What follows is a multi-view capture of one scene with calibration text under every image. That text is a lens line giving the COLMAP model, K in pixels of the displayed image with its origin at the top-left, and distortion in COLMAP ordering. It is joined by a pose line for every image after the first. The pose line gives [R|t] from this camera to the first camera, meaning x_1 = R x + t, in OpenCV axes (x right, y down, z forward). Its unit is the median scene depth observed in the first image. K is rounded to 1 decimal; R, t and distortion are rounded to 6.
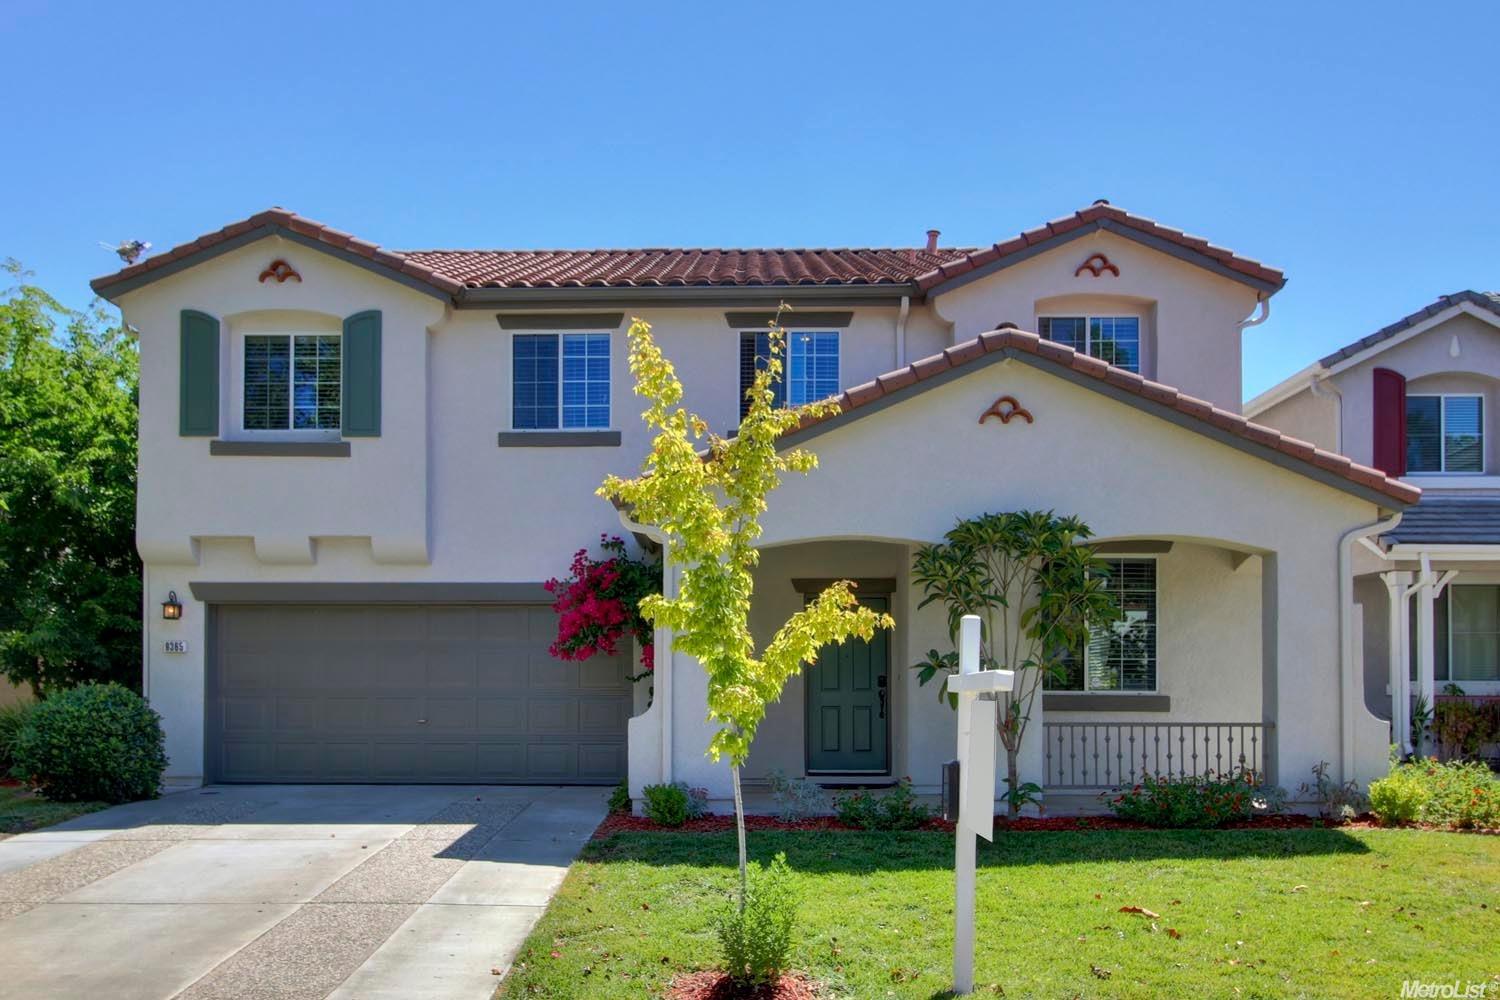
lens RADIAL K [[910.9, 0, 750.0], [0, 910.9, 500.0], [0, 0, 1]] dist [0.001263, -0.000373]
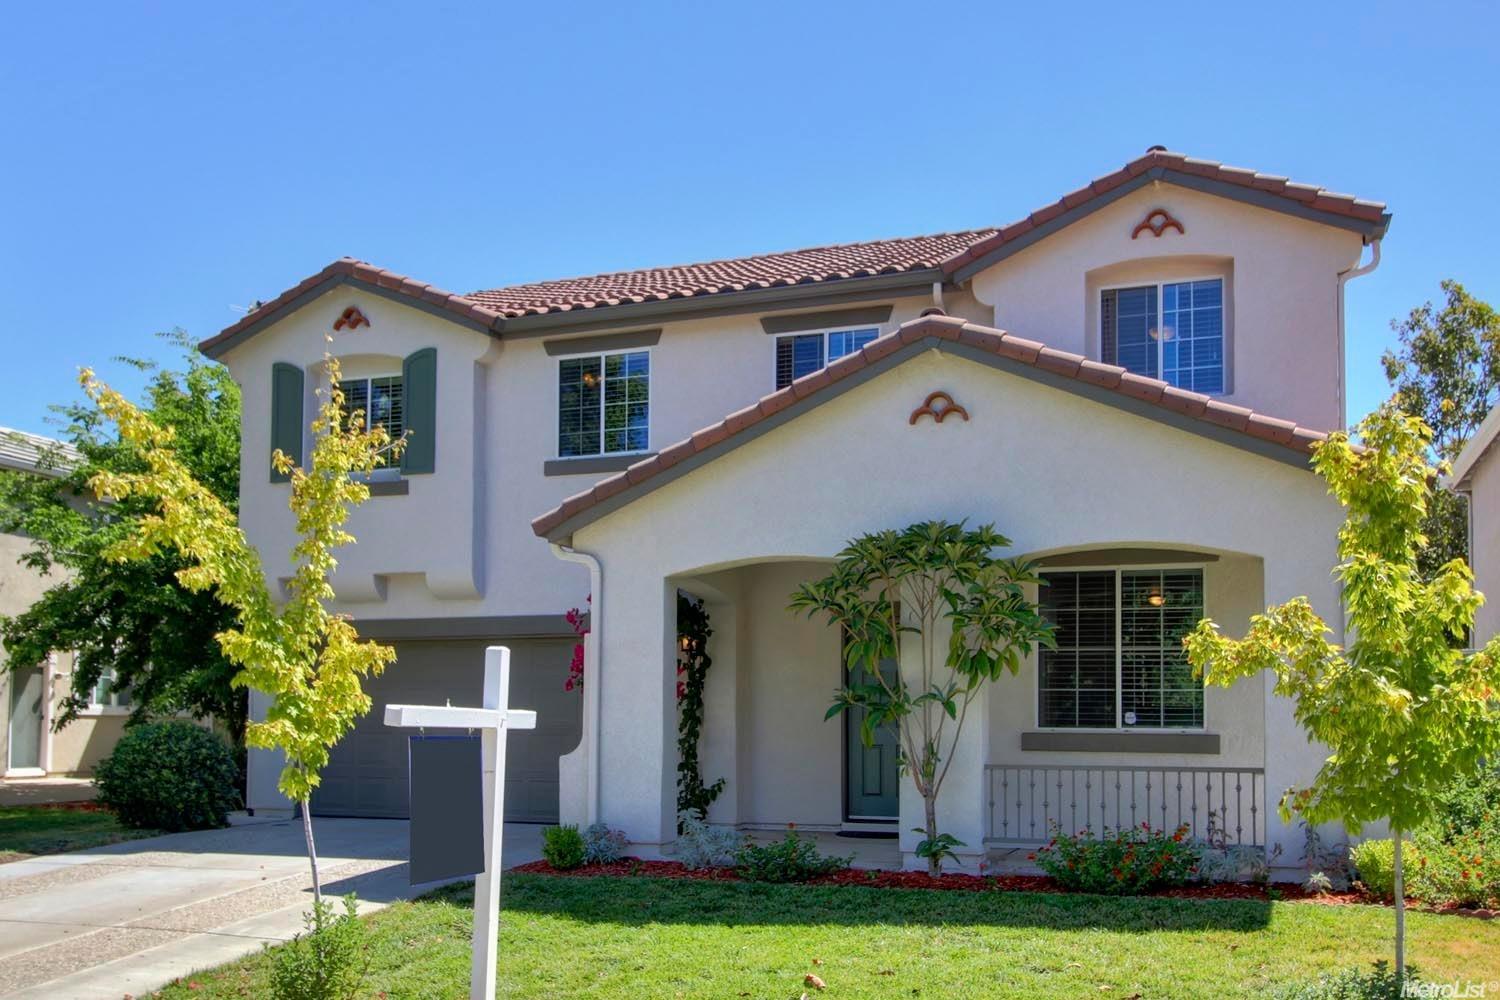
lens RADIAL K [[993.4, 0, 750.0], [0, 993.4, 500.0], [0, 0, 1]] dist [0.003540, -0.000847]
pose [[0.970680, -0.051123, -0.234875, 0.220351], [0.046758, 0.998615, -0.024121, 0.003593], [0.235783, 0.012431, 0.971726, 0.017667]]
